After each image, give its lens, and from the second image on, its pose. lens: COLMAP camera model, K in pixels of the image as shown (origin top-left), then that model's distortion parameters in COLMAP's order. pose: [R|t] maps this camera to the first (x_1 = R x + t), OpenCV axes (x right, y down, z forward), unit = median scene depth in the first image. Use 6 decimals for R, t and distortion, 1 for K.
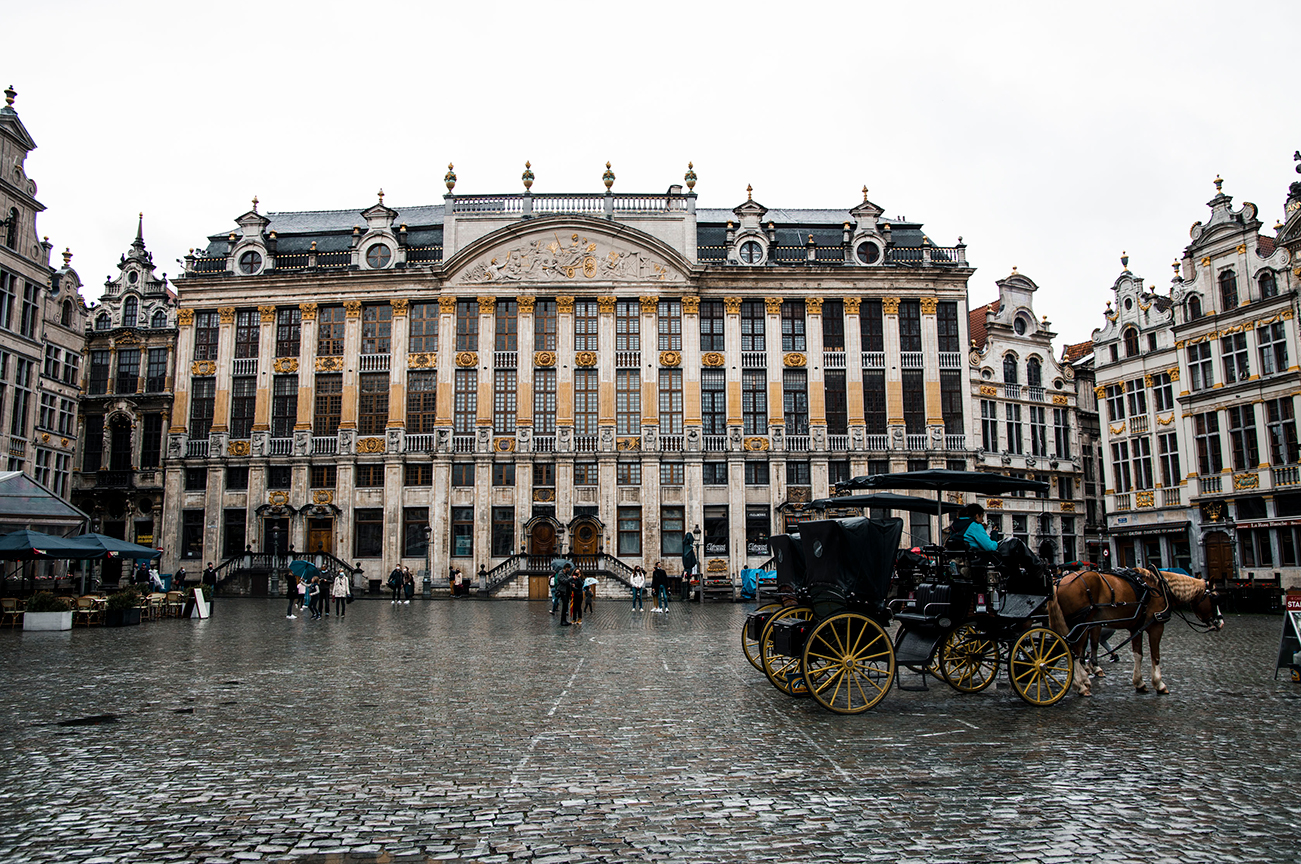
lens RADIAL K [[995.5, 0, 650.5], [0, 995.5, 432.0], [0, 0, 1]] dist [-0.058519, 0.004541]
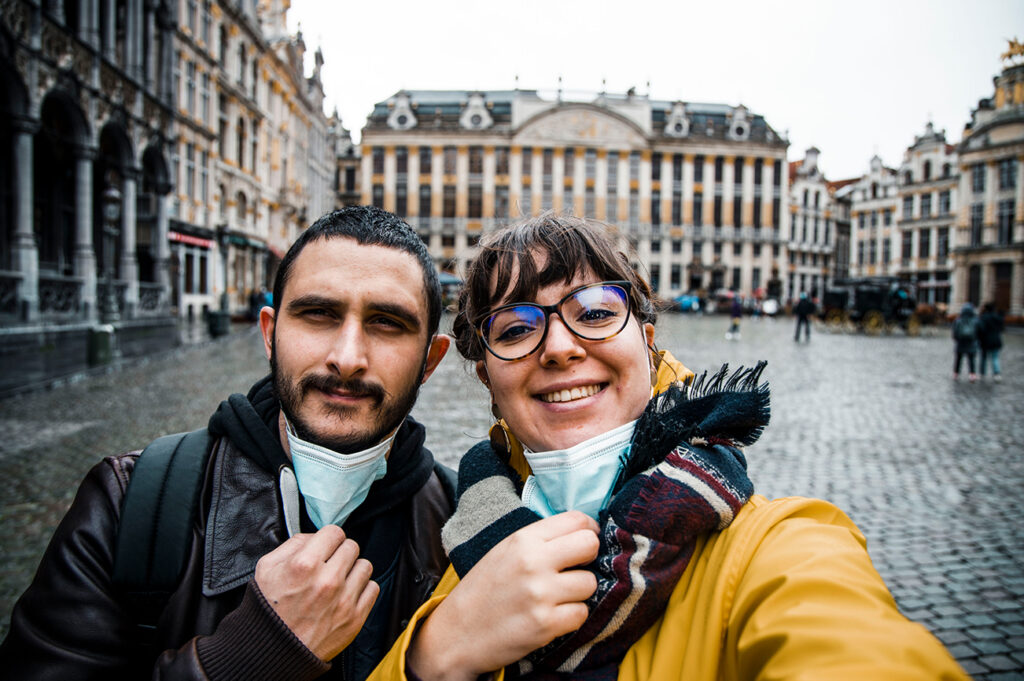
lens RADIAL K [[683.5, 0, 512.0], [0, 683.5, 340.5], [0, 0, 1]] dist [-0.074374, -0.000219]
pose [[0.998629, 0.026813, 0.044952, -0.259831], [-0.035396, 0.978620, 0.202607, -0.037195], [-0.038559, -0.203920, 0.978228, -0.309532]]
